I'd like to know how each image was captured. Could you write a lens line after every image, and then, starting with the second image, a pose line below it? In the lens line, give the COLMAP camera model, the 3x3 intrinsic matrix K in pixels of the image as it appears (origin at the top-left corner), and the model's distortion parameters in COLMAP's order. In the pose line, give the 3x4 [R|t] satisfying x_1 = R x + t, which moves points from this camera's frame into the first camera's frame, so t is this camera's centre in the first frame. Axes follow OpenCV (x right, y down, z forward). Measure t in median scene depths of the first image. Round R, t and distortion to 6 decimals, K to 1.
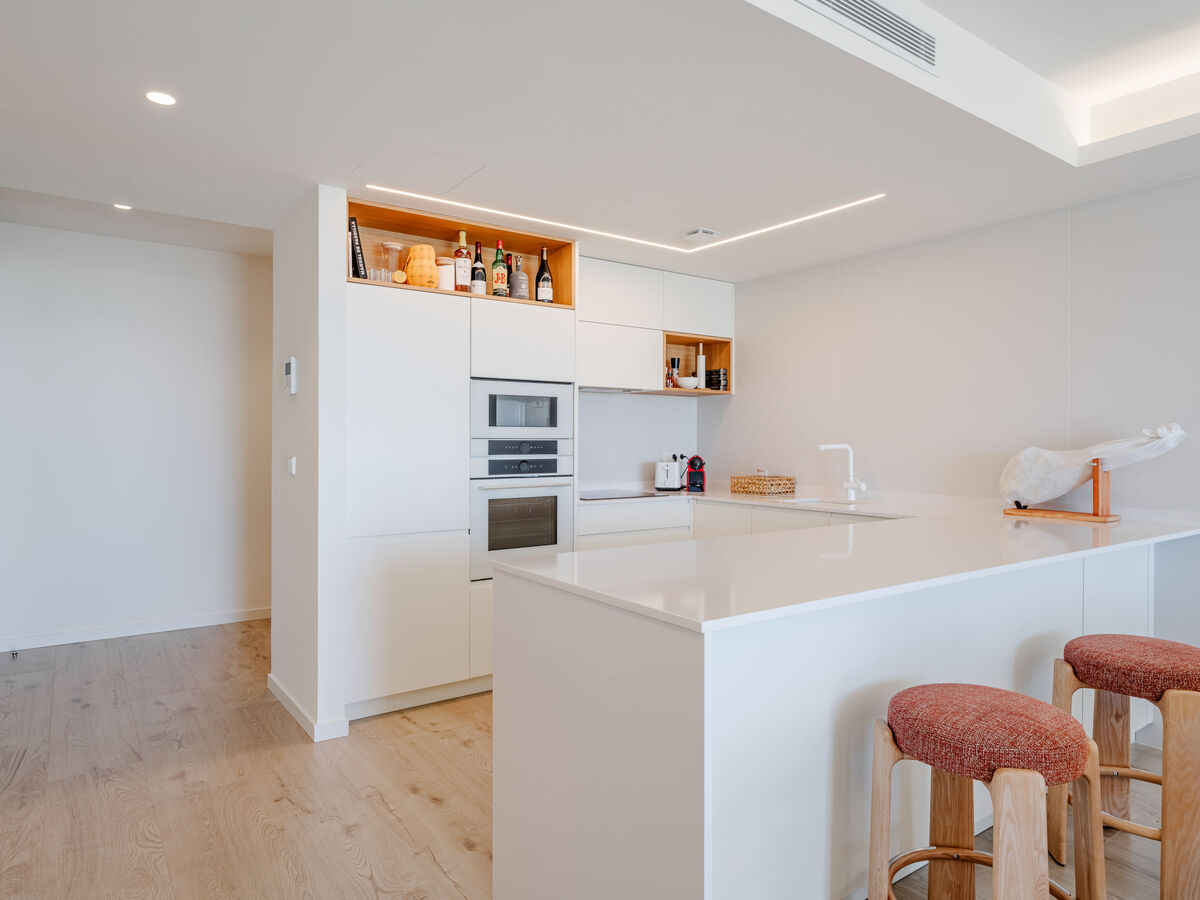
lens RADIAL K [[738.4, 0, 597.0], [0, 738.4, 439.6], [0, 0, 1]] dist [-0.007936, 0.006684]
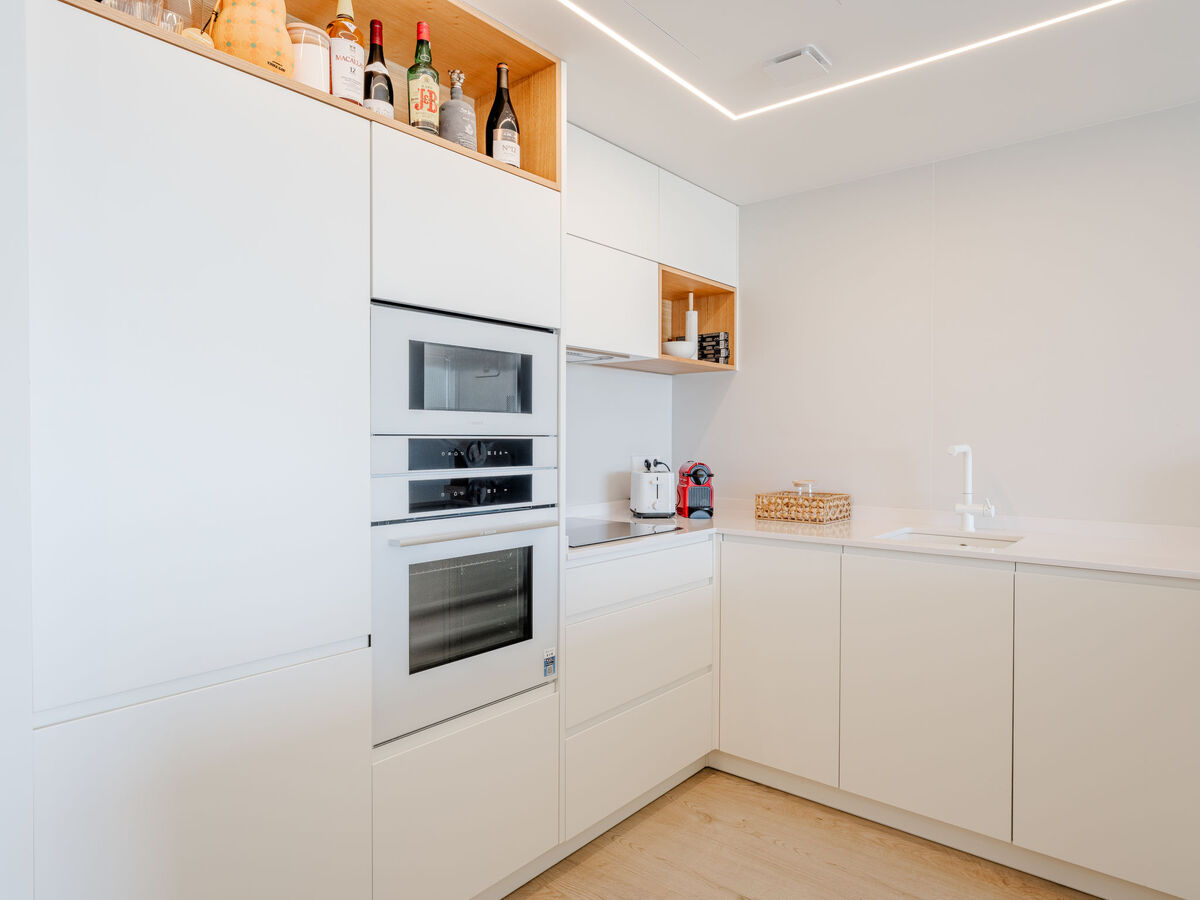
lens RADIAL K [[738.4, 0, 600.2], [0, 738.4, 448.6], [0, 0, 1]] dist [-0.007936, 0.006684]
pose [[0.966106, -0.005537, 0.258086, -0.140846], [0.002327, 0.999916, 0.012742, 0.001257], [-0.258135, -0.011709, 0.966038, 0.485841]]
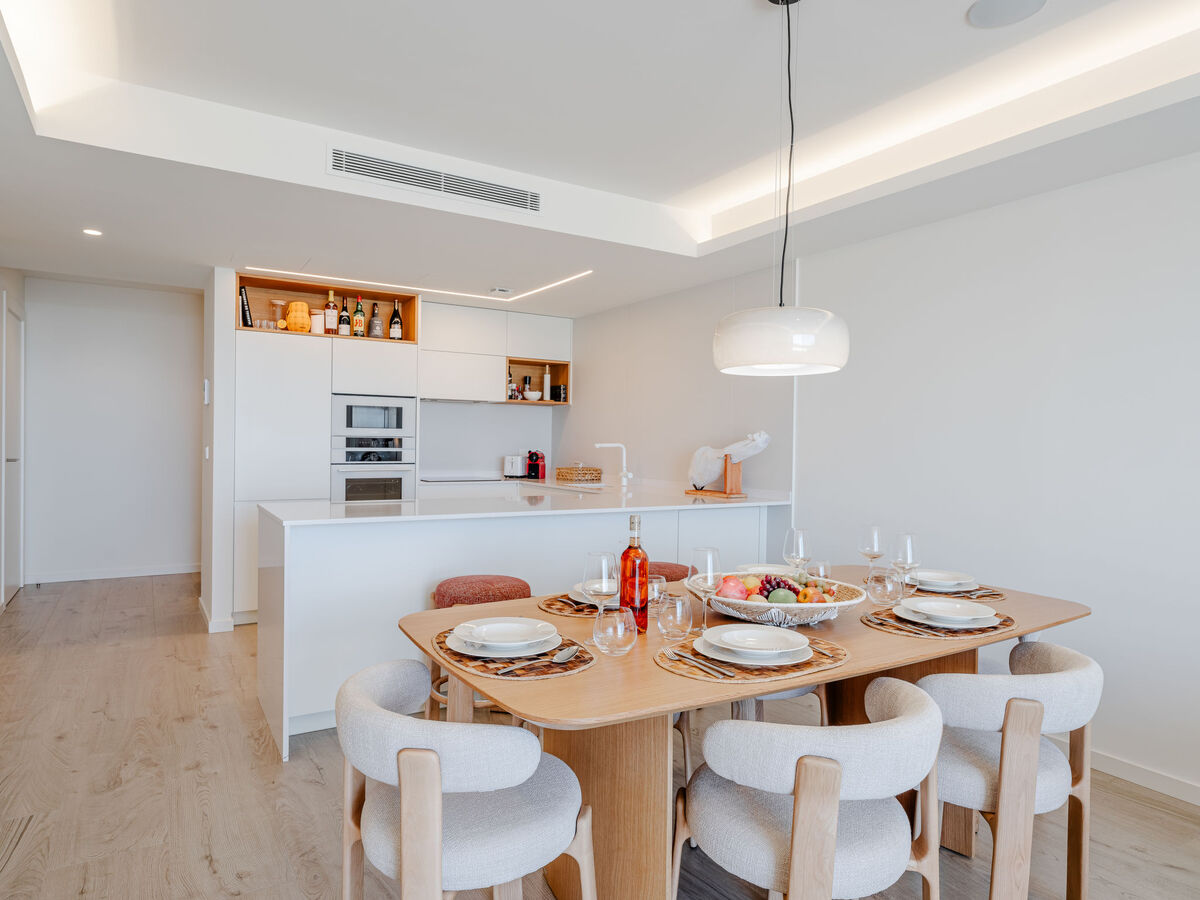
lens RADIAL K [[738.4, 0, 599.3], [0, 738.4, 448.2], [0, 0, 1]] dist [-0.007936, 0.006684]
pose [[0.997657, 0.012983, -0.067178, 0.410702], [-0.012306, 0.999869, 0.010476, 0.000752], [0.067305, -0.009625, 0.997686, -0.367120]]
